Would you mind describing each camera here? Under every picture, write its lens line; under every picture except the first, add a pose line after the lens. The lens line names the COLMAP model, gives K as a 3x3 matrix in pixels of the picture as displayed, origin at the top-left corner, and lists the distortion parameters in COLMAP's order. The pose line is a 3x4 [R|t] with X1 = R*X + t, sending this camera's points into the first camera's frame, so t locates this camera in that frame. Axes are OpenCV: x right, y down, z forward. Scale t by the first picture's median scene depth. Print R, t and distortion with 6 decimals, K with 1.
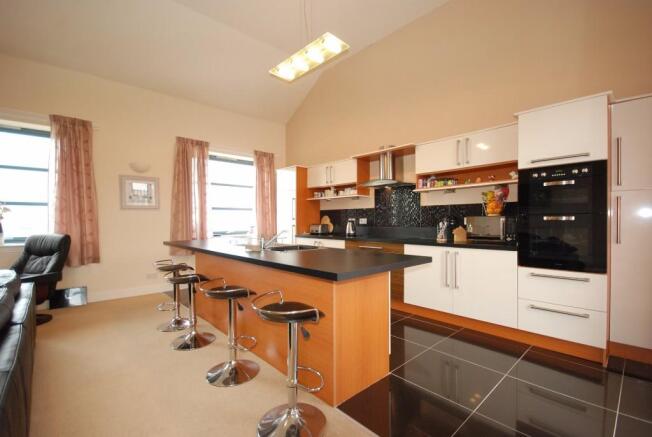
lens RADIAL K [[294.6, 0, 320.9], [0, 294.6, 219.6], [0, 0, 1]] dist [-0.001779, 0.003780]
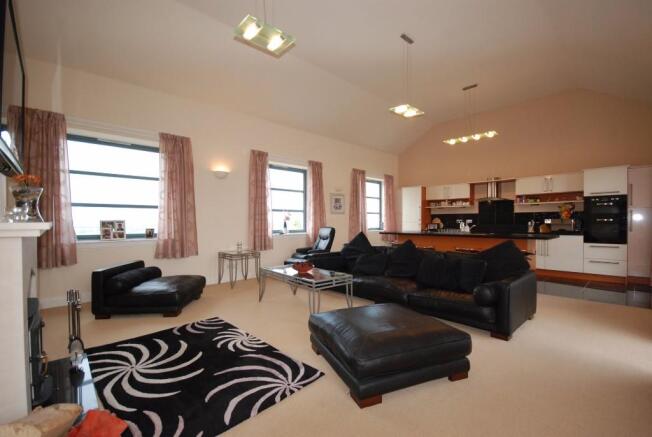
lens RADIAL K [[292.3, 0, 325.8], [0, 292.3, 221.2], [0, 0, 1]] dist [0.015239, -0.002489]
pose [[0.999891, 0.001876, 0.014634, -0.669954], [-0.001936, 0.999990, 0.004064, -0.000859], [-0.014626, -0.004092, 0.999885, -0.603427]]
